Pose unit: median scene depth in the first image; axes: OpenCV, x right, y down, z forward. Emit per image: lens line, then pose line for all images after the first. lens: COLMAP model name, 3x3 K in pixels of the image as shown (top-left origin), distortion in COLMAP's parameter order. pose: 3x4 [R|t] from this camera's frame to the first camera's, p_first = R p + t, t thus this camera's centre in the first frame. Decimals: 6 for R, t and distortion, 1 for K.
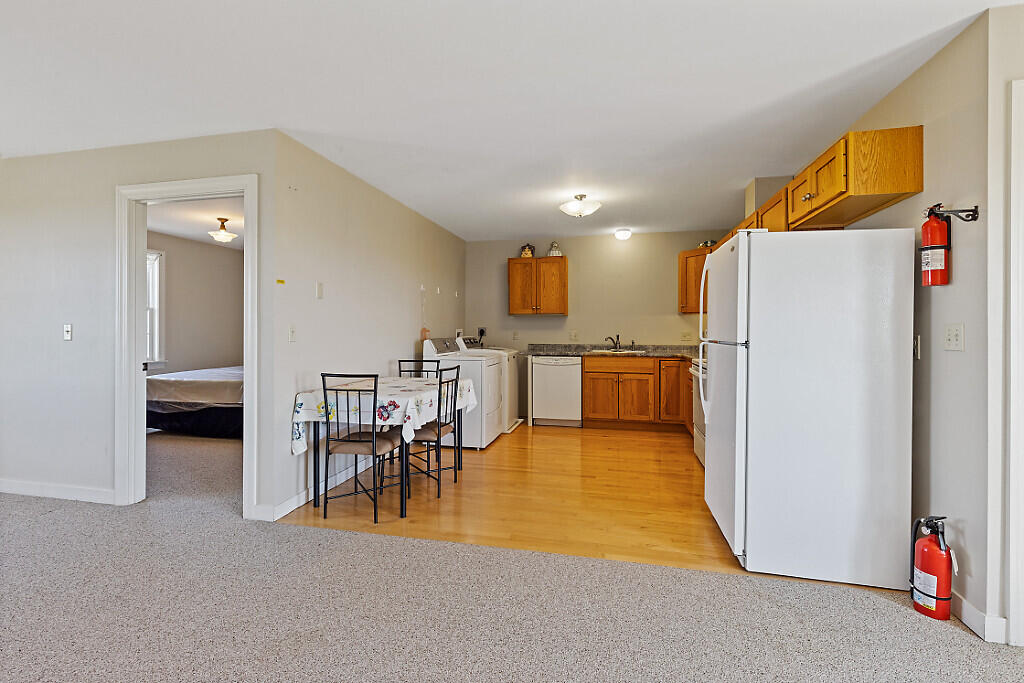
lens RADIAL K [[466.2, 0, 515.7], [0, 466.2, 331.3], [0, 0, 1]] dist [0.002628, -0.001904]
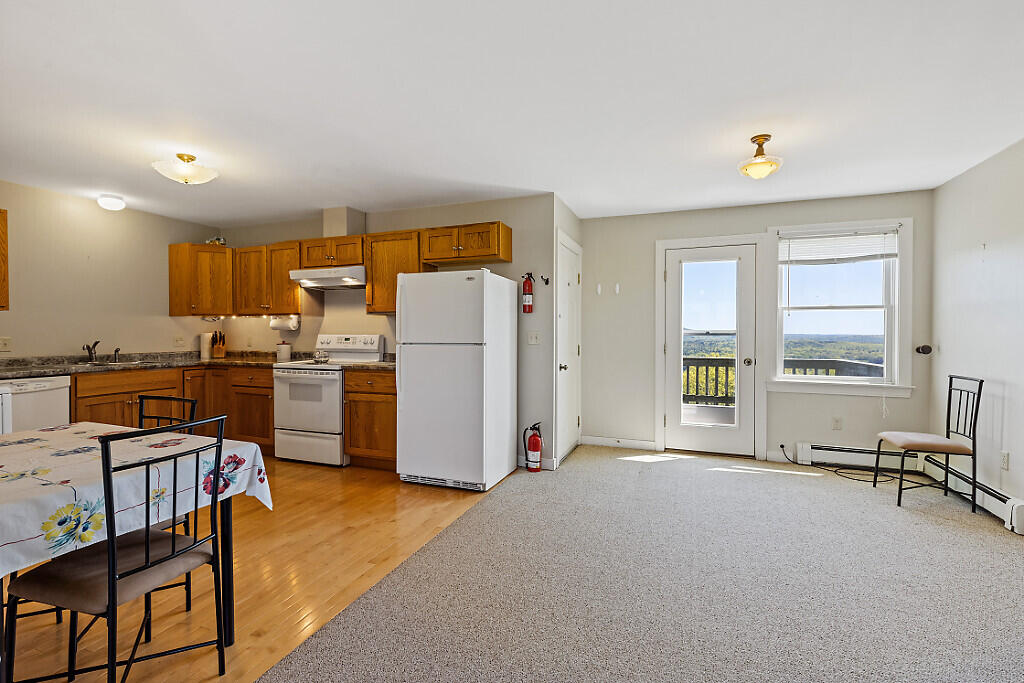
lens RADIAL K [[466.2, 0, 508.8], [0, 466.2, 340.0], [0, 0, 1]] dist [0.002628, -0.001904]
pose [[0.146237, -0.016672, 0.989109, -0.406202], [0.003300, 0.999861, 0.016365, -0.003774], [-0.989244, 0.000871, 0.146272, 0.285124]]
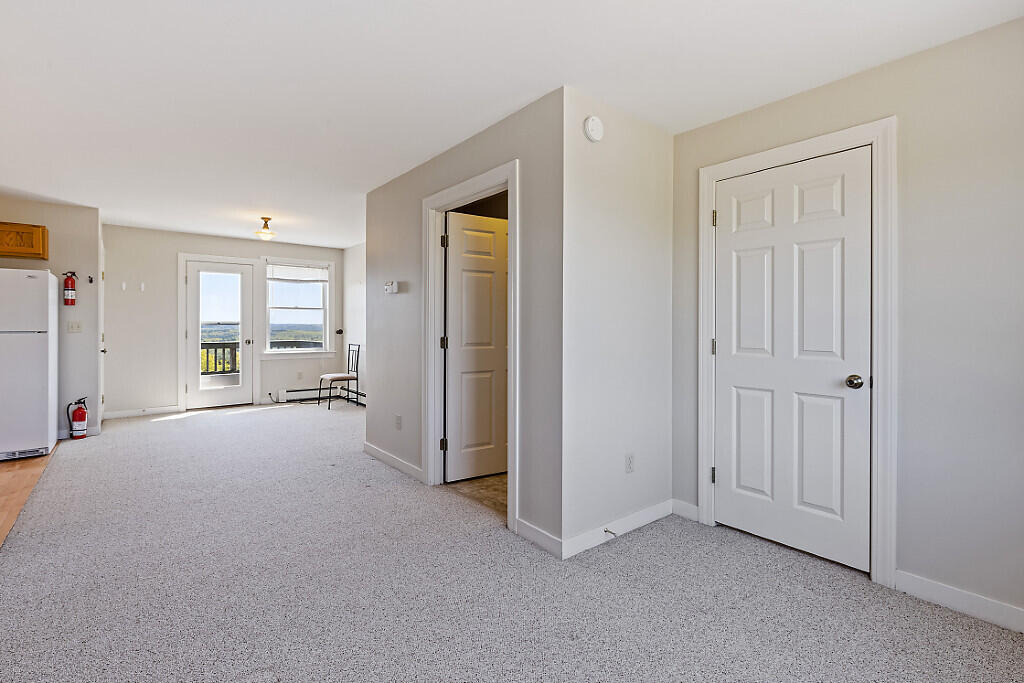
lens RADIAL K [[466.2, 0, 495.5], [0, 466.2, 321.5], [0, 0, 1]] dist [0.002628, -0.001904]
pose [[-0.774646, -0.002388, 0.632390, -0.831749], [-0.002970, 0.999996, 0.000137, -0.007331], [-0.632388, -0.001772, -0.774650, 0.534949]]
